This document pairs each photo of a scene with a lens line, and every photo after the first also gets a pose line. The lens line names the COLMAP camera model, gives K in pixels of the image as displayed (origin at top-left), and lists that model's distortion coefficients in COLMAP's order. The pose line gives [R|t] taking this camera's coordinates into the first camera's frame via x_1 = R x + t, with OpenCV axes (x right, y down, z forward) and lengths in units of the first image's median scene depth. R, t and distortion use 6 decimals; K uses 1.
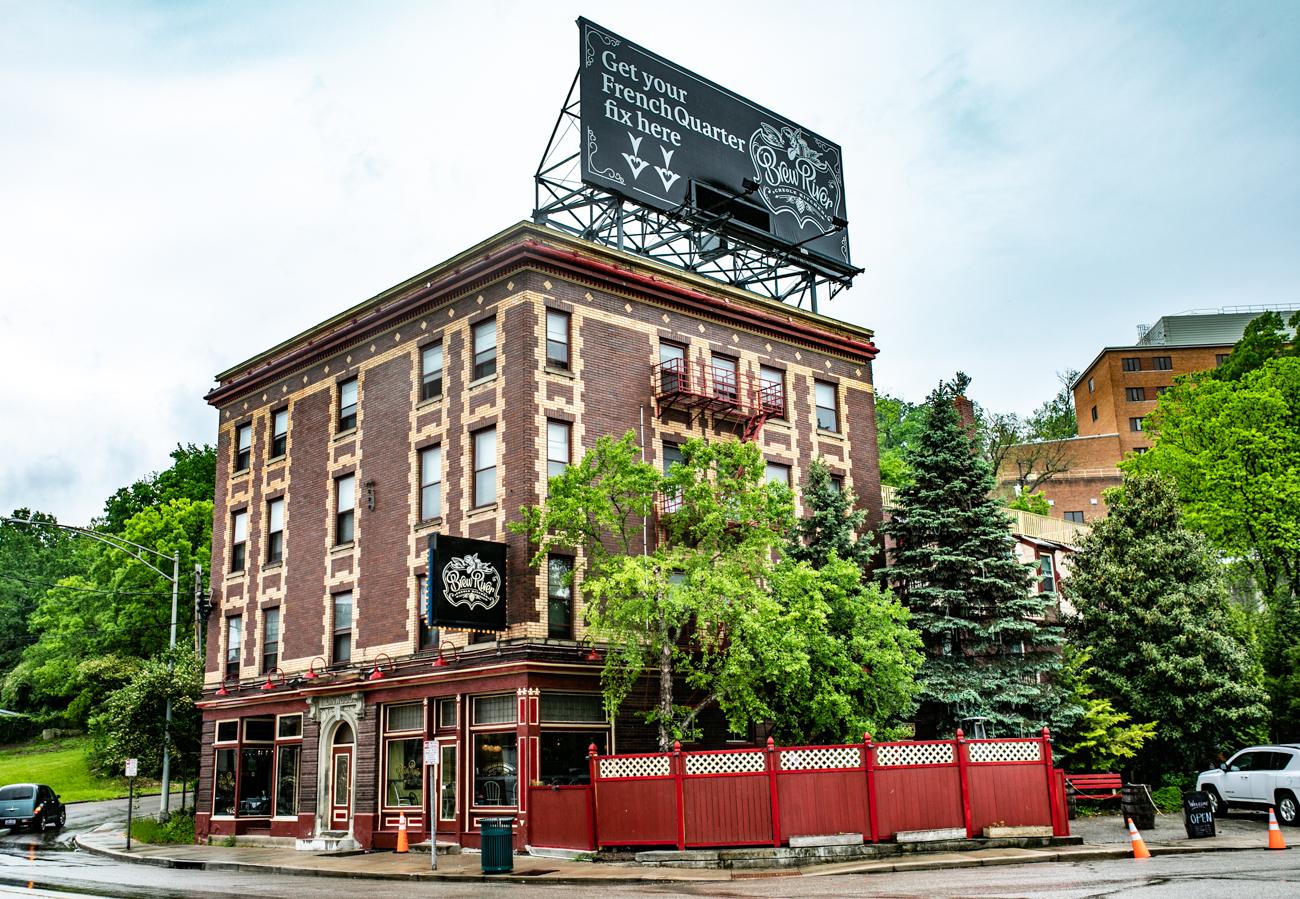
lens RADIAL K [[1314.1, 0, 650.0], [0, 1314.1, 449.5], [0, 0, 1]] dist [-0.031791, -0.004288]
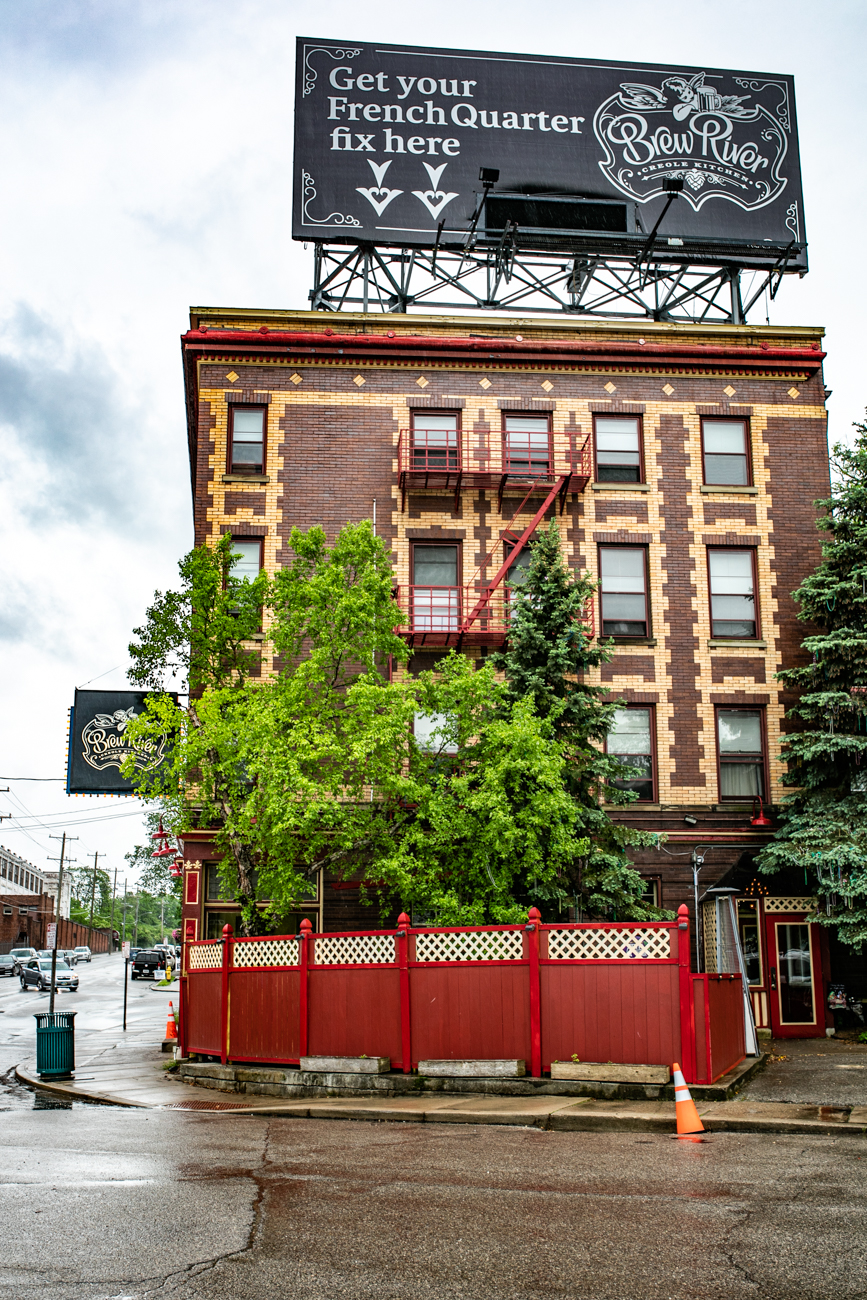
lens RADIAL K [[1353.4, 0, 433.3], [0, 1353.4, 696.9], [0, 0, 1]] dist [-0.050618, 0.096514]
pose [[0.792395, -0.099001, -0.601921, 0.470588], [0.131821, 0.991218, 0.010504, 0.075361], [0.595595, -0.087669, 0.798487, 0.348355]]
